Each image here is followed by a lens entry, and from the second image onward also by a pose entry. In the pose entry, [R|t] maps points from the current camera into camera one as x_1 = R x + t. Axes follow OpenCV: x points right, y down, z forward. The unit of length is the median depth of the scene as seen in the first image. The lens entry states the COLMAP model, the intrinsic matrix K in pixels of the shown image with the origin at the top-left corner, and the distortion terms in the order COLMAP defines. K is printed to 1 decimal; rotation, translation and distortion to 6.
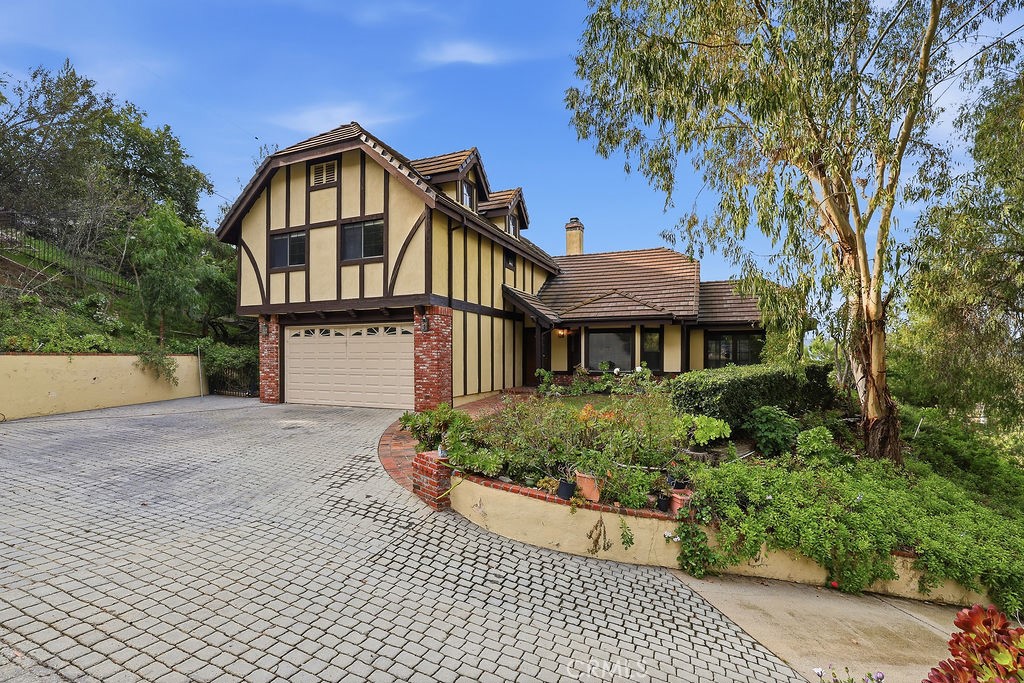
lens RADIAL K [[442.2, 0, 515.1], [0, 442.2, 348.0], [0, 0, 1]] dist [-0.036577, 0.001711]
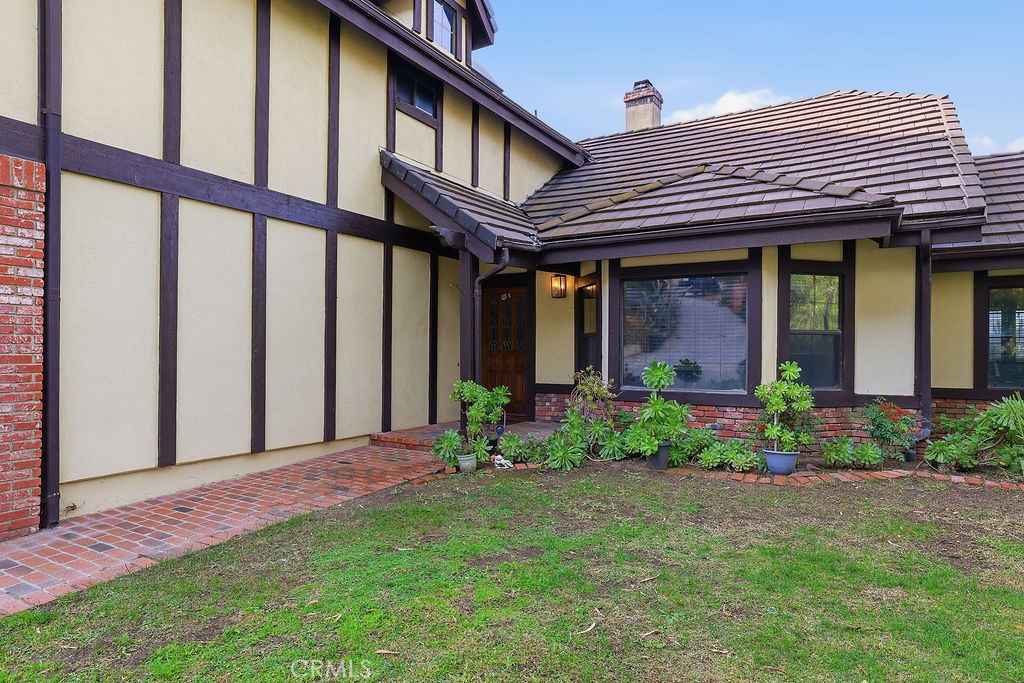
lens RADIAL K [[569.4, 0, 506.9], [0, 569.4, 336.6], [0, 0, 1]] dist [-0.000824, 0.000665]
pose [[0.985456, -0.000043, -0.169930, 0.192345], [-0.001173, 0.999974, -0.007055, 0.019194], [0.169926, 0.007152, 0.985431, 0.672536]]
